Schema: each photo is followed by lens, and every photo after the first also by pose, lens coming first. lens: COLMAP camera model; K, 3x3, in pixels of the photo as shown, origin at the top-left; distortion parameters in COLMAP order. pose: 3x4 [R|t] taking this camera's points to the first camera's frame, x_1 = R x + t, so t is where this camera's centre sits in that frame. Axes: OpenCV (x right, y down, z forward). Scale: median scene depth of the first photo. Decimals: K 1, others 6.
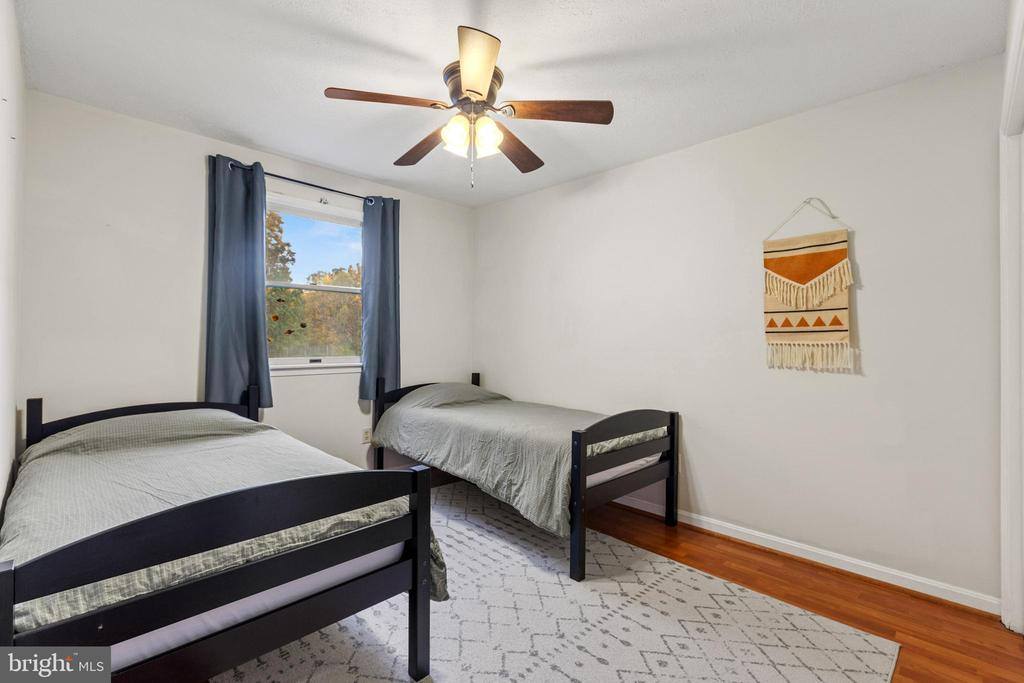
lens RADIAL K [[461.1, 0, 510.6], [0, 461.1, 338.6], [0, 0, 1]] dist [-0.002898, -0.000139]
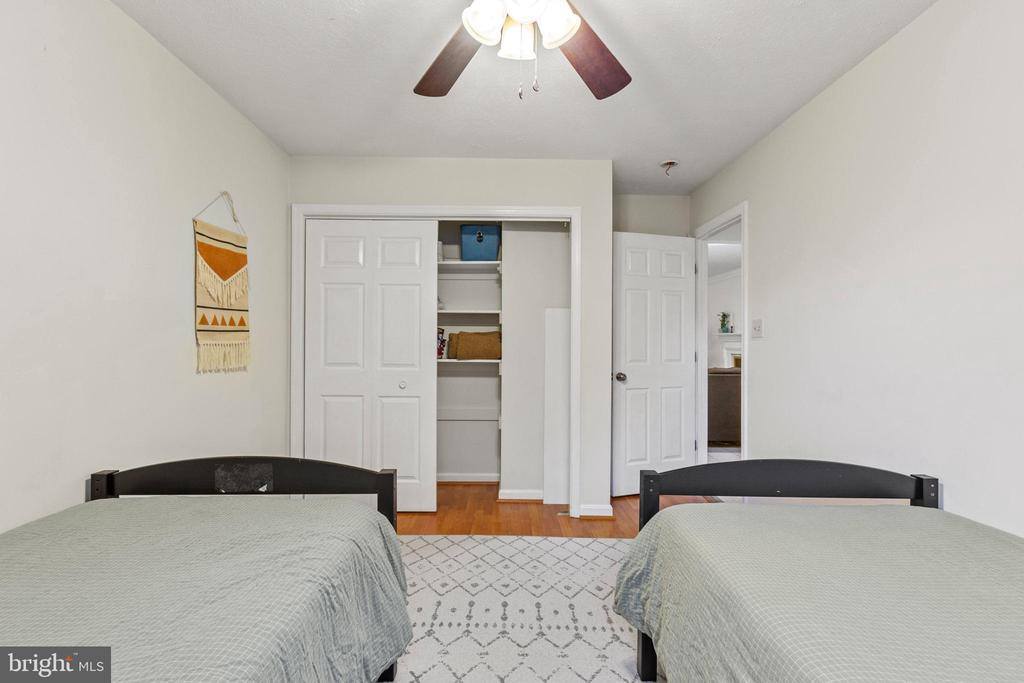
lens RADIAL K [[461.1, 0, 512.0], [0, 461.1, 343.6], [0, 0, 1]] dist [-0.002898, -0.000139]
pose [[-0.724555, -0.013038, 0.689093, -0.453367], [-0.006919, 0.999908, 0.011644, -0.004288], [-0.689182, 0.003669, -0.724579, 1.308733]]
